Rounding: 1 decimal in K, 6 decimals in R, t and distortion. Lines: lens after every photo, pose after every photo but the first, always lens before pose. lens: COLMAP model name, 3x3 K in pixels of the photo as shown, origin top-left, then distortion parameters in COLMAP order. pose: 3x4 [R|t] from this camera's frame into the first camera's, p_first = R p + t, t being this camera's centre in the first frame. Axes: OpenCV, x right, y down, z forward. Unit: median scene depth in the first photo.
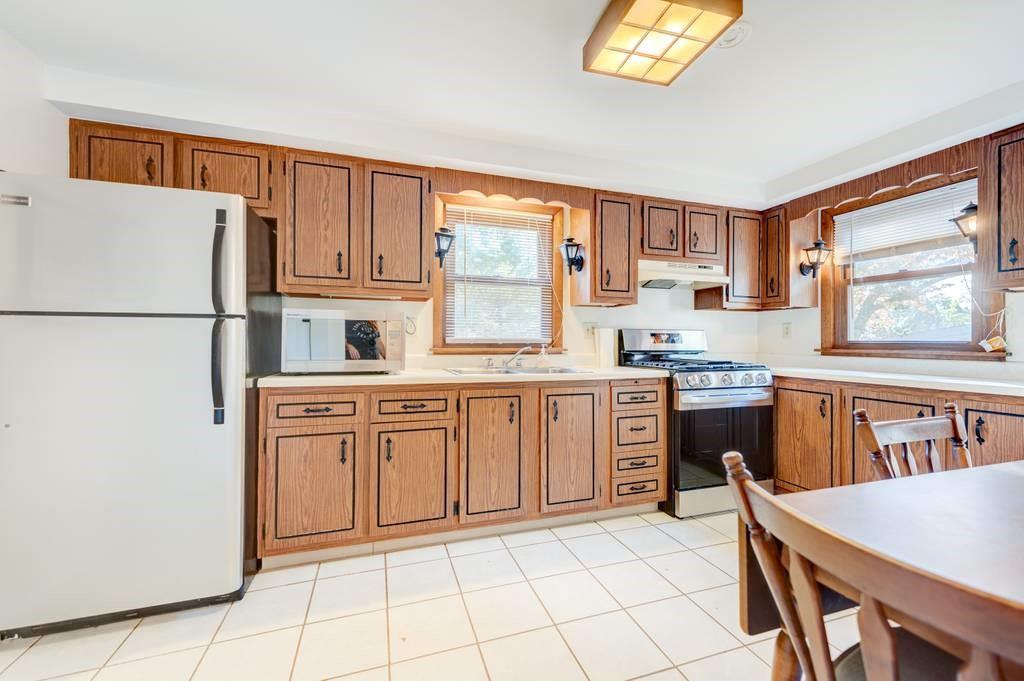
lens RADIAL K [[405.8, 0, 512.4], [0, 405.8, 336.0], [0, 0, 1]] dist [0.012992, -0.006960]
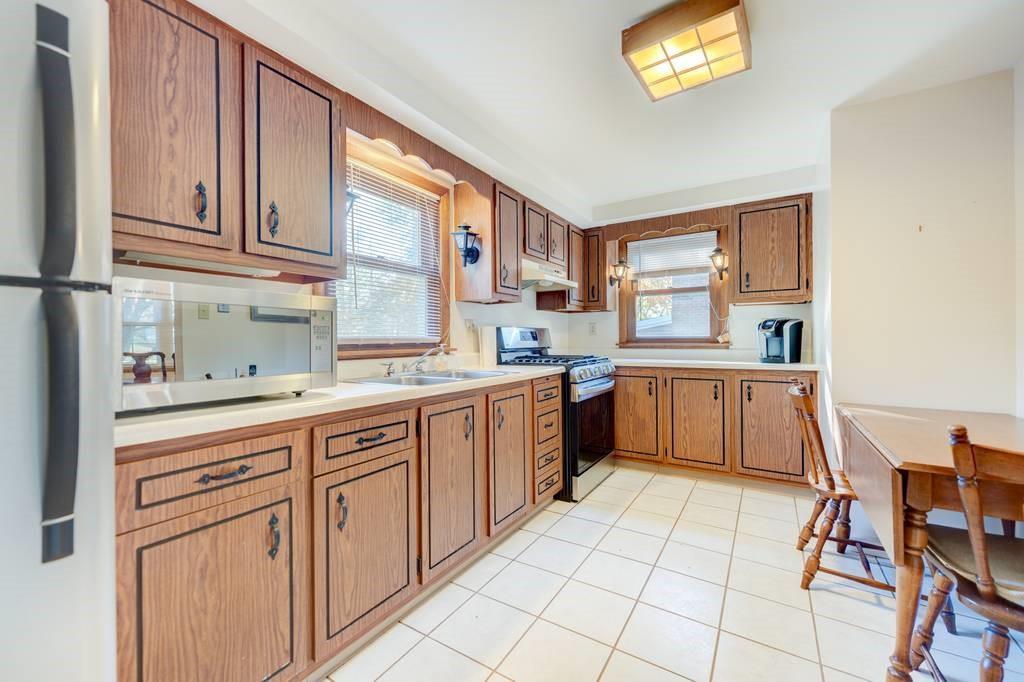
lens RADIAL K [[405.8, 0, 512.4], [0, 405.8, 336.5], [0, 0, 1]] dist [0.012992, -0.006960]
pose [[0.773020, -0.006764, 0.634346, -0.418102], [0.004137, 0.999976, 0.005621, 0.000890], [-0.634368, -0.001721, 0.773029, 0.279850]]
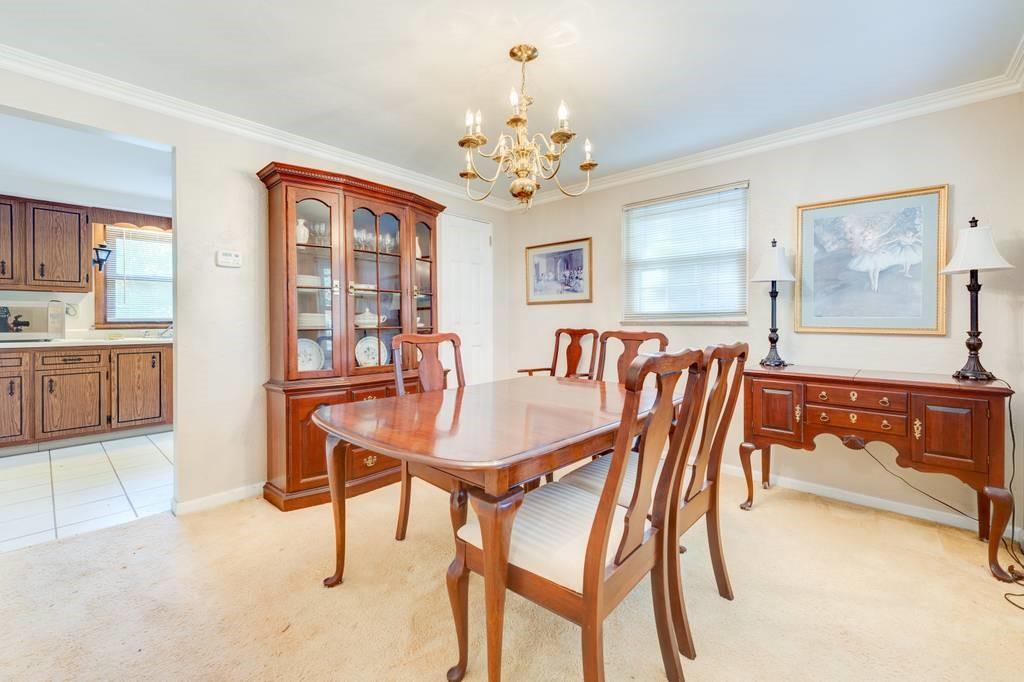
lens RADIAL K [[423.4, 0, 519.5], [0, 423.4, 318.7], [0, 0, 1]] dist [-0.000542, -0.000151]
pose [[0.862413, -0.006593, 0.506163, 0.391000], [-0.000648, 0.999900, 0.014130, -0.016639], [-0.506205, -0.012514, 0.862322, -1.202065]]
